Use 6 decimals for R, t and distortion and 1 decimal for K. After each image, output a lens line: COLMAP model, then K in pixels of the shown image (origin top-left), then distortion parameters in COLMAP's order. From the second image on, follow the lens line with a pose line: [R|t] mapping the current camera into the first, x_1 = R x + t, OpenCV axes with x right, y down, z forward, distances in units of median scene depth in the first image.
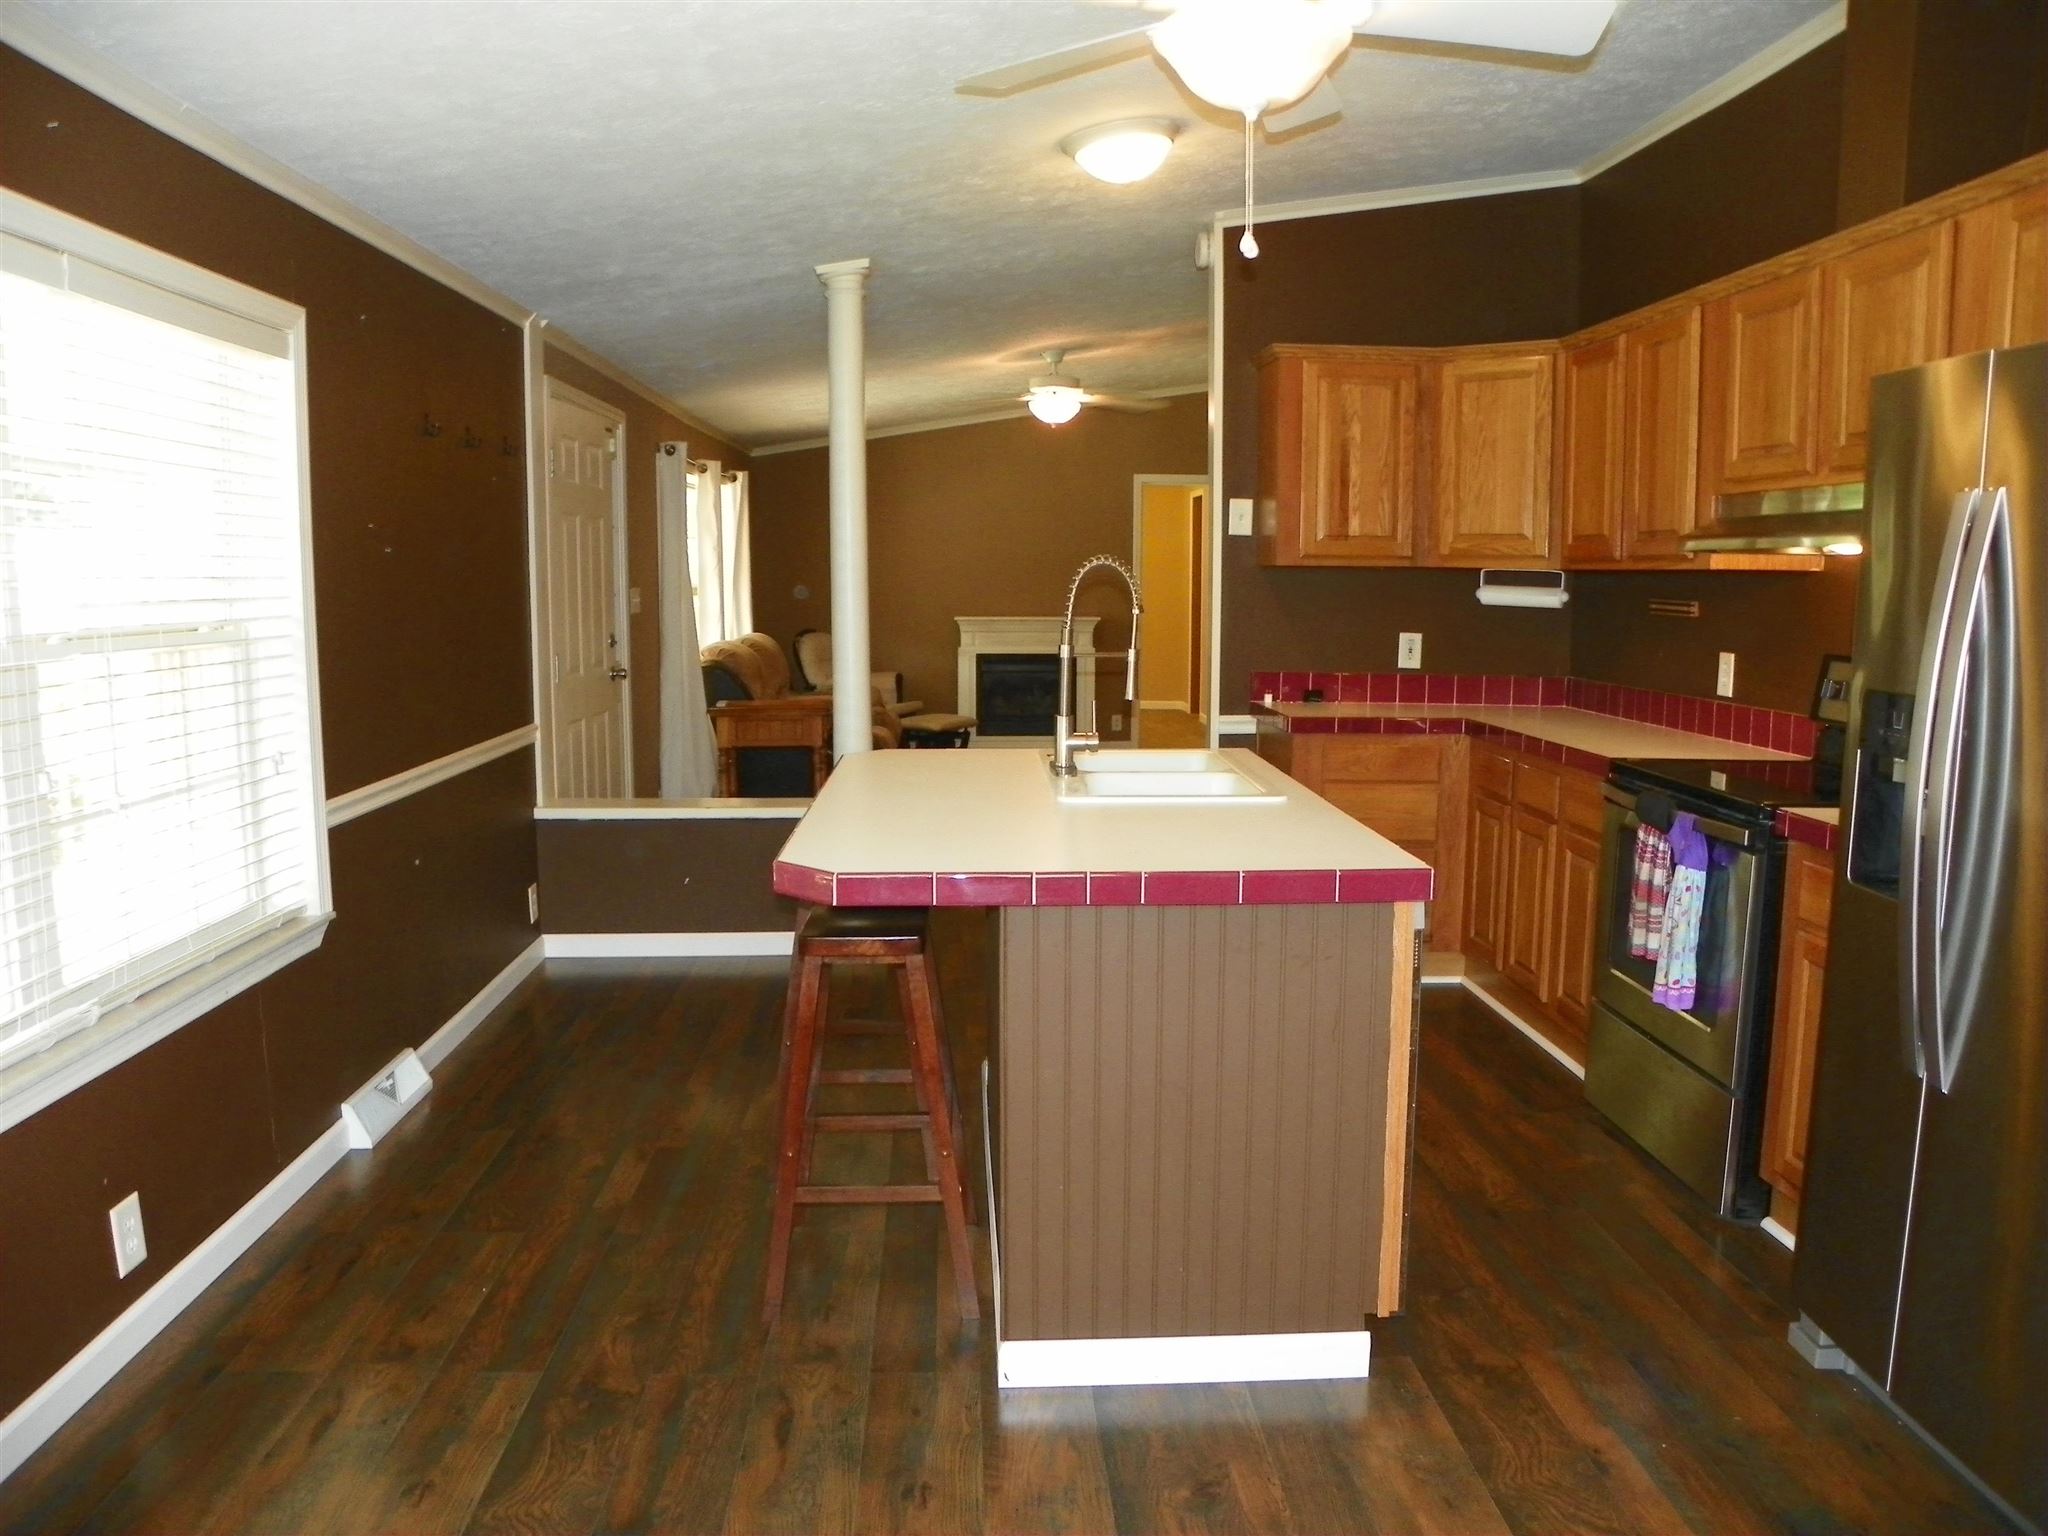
lens RADIAL K [[1562.5, 0, 1017.9], [0, 1562.5, 752.3], [0, 0, 1]] dist [-0.107575, 0.038932]
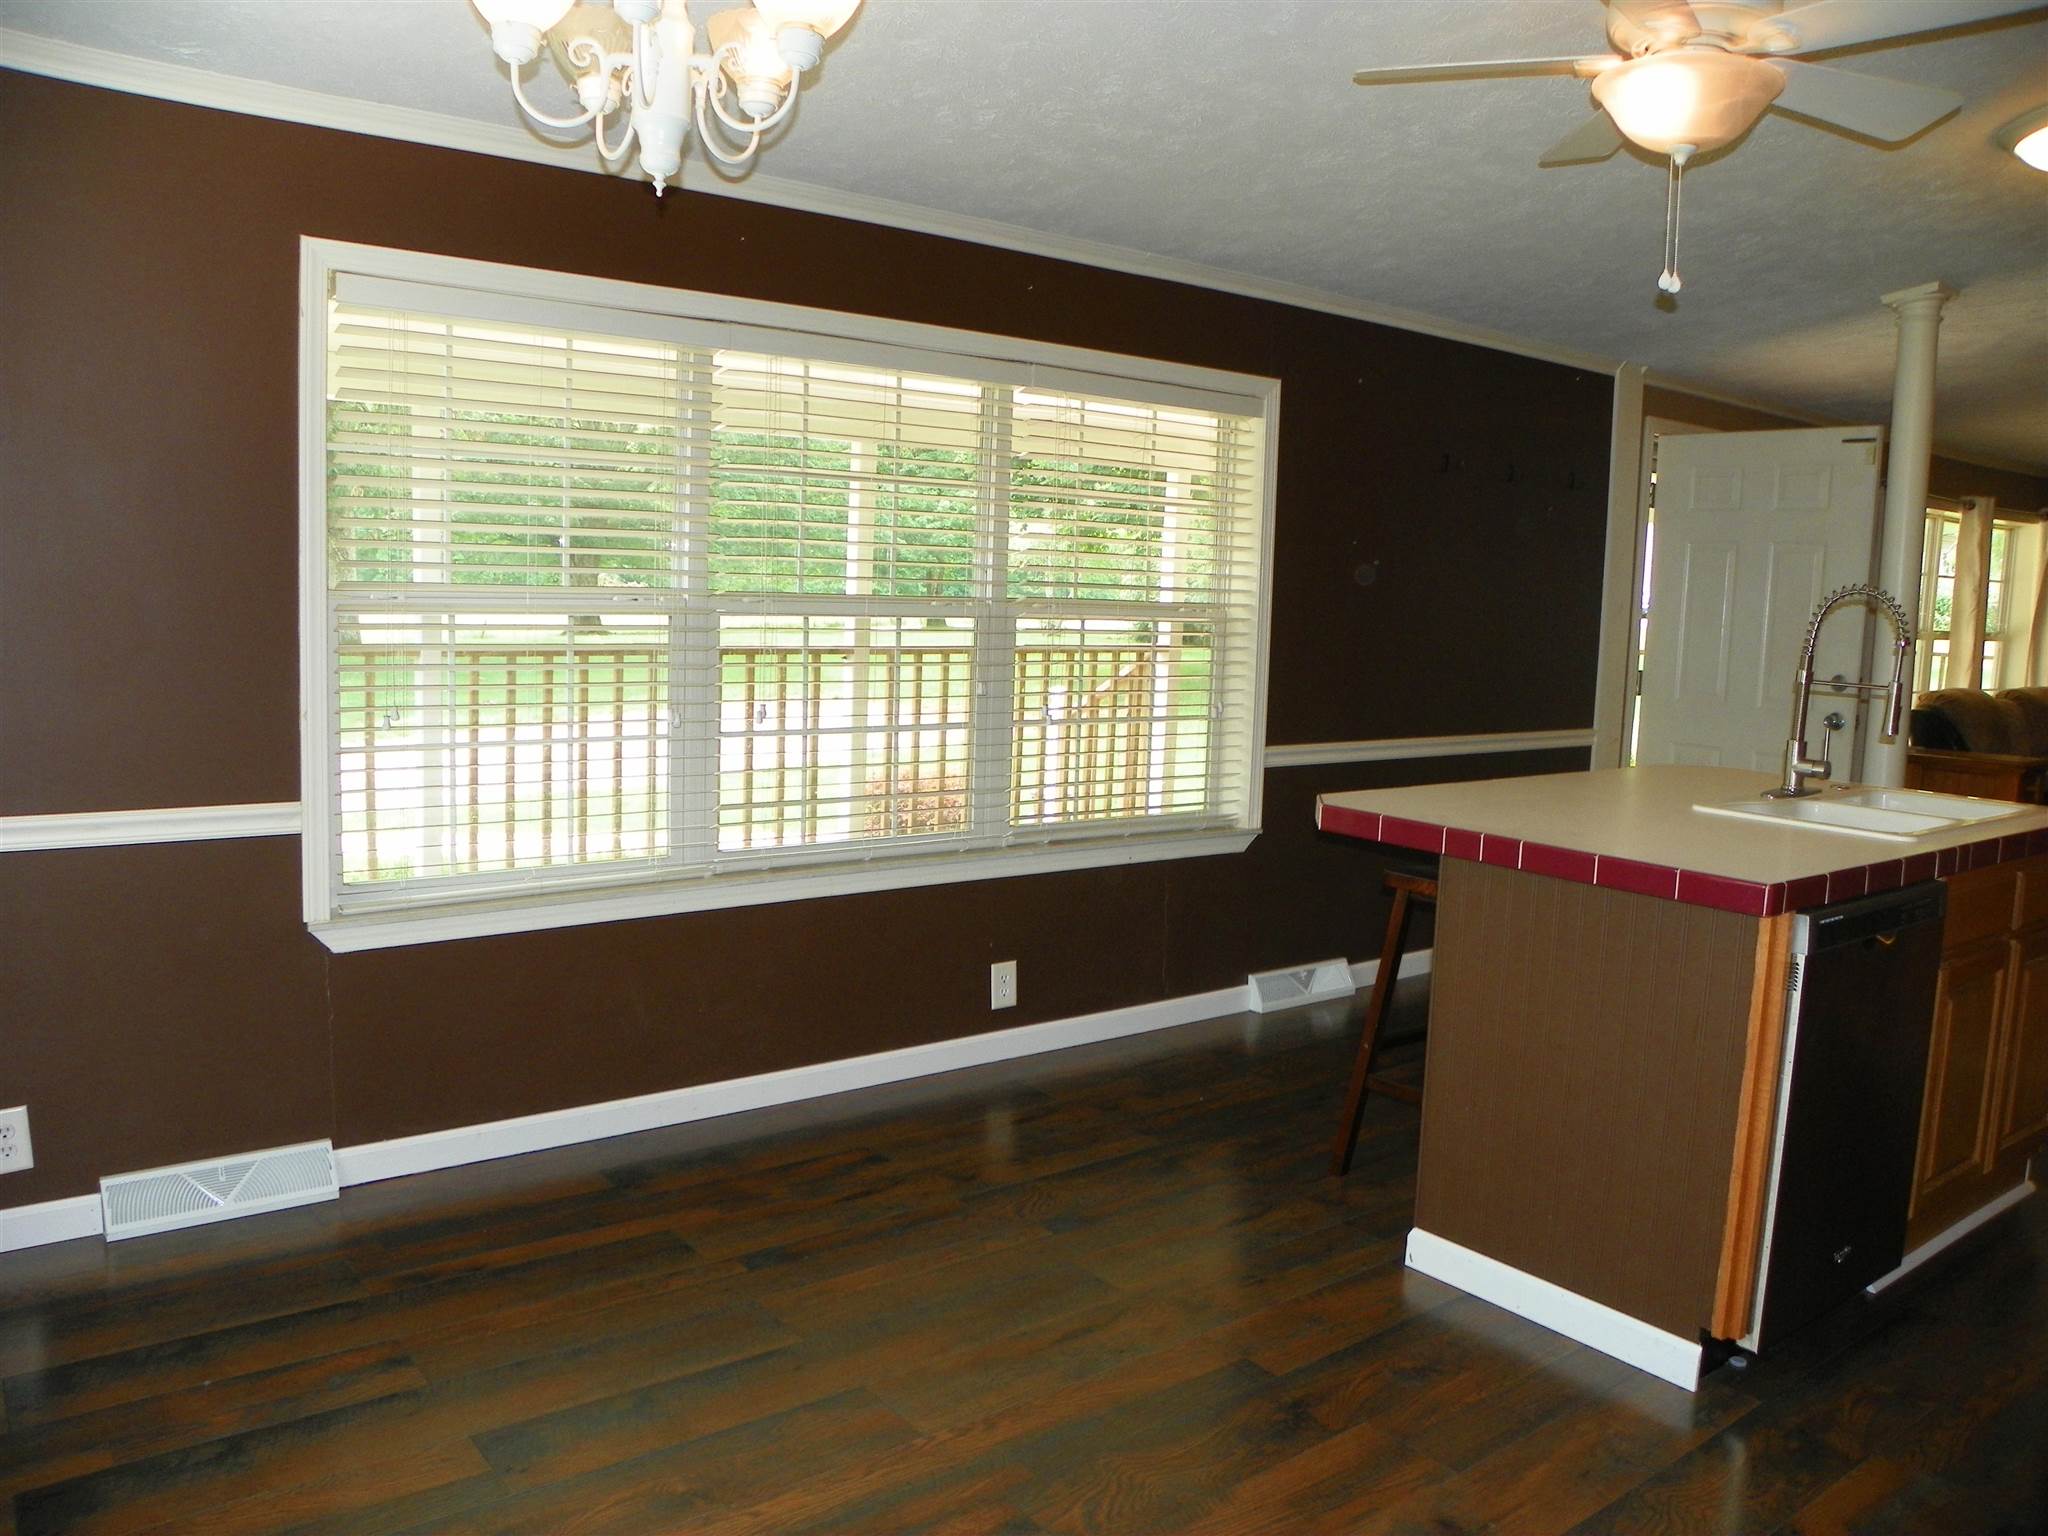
lens RADIAL K [[1562.5, 0, 1015.3], [0, 1562.5, 780.5], [0, 0, 1]] dist [-0.107575, 0.038932]
pose [[0.573819, 0.122331, -0.809794, 0.484228], [-0.129559, 0.989890, 0.057732, 0.009711], [0.808669, 0.071789, 0.583867, 0.026496]]
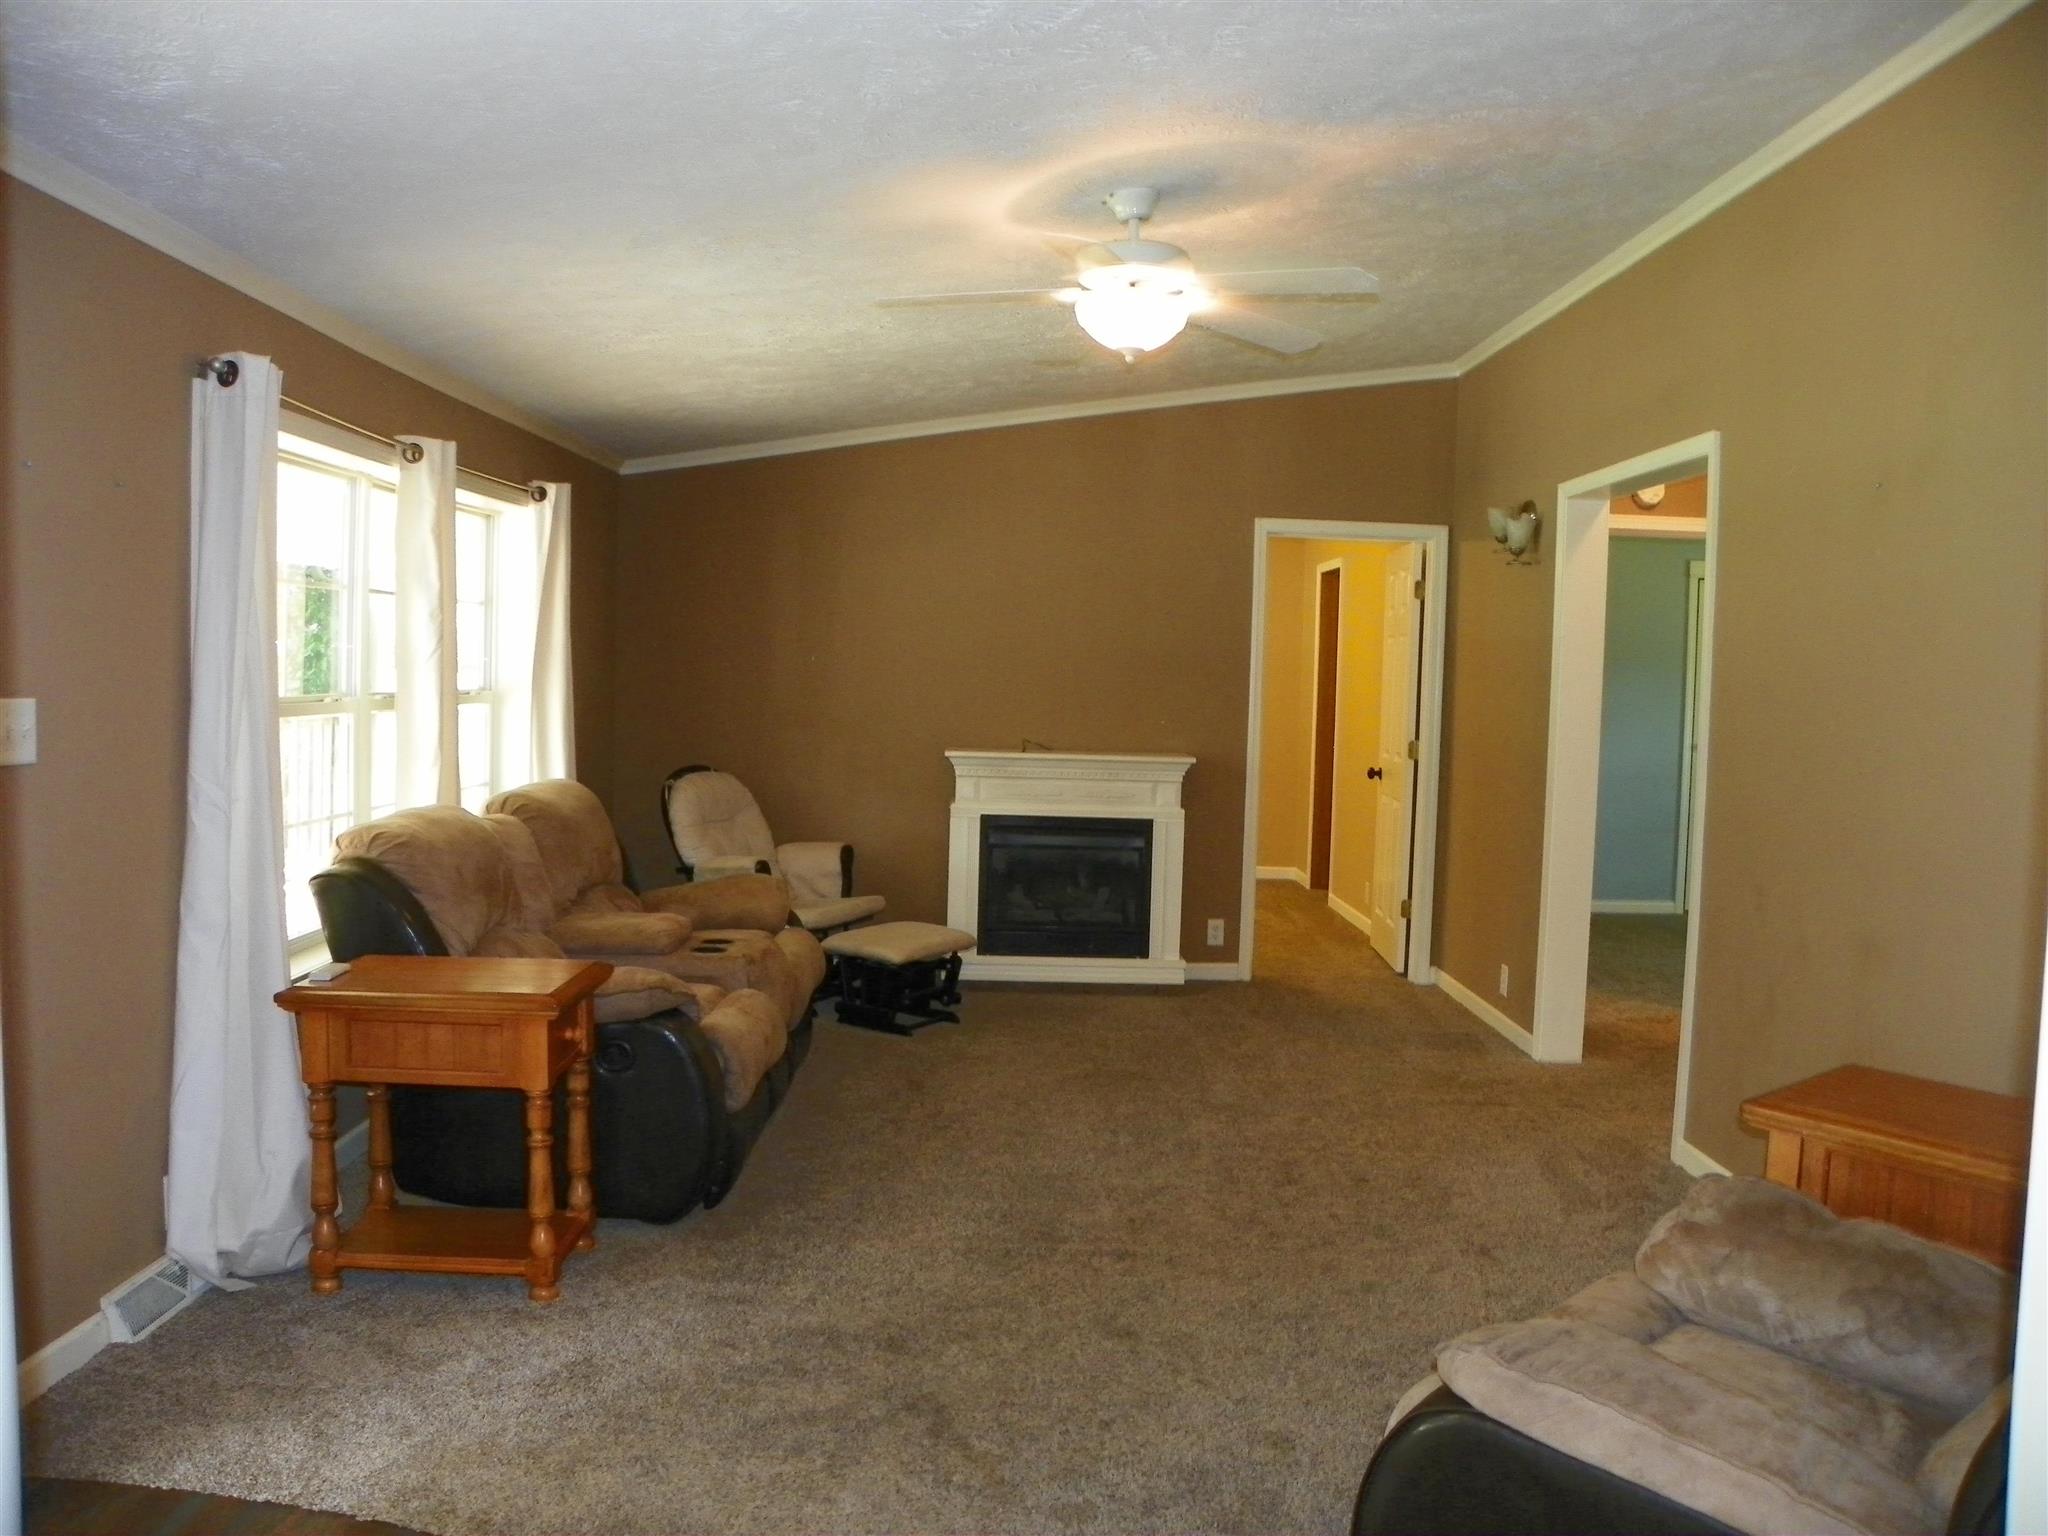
lens RADIAL K [[1562.5, 0, 1024.6], [0, 1562.5, 769.6], [0, 0, 1]] dist [-0.107575, 0.038932]
pose [[0.999089, 0.027637, -0.032513, 0.022117], [-0.029294, 0.998237, -0.051613, -0.138018], [0.031029, 0.052518, 0.998138, 1.143695]]
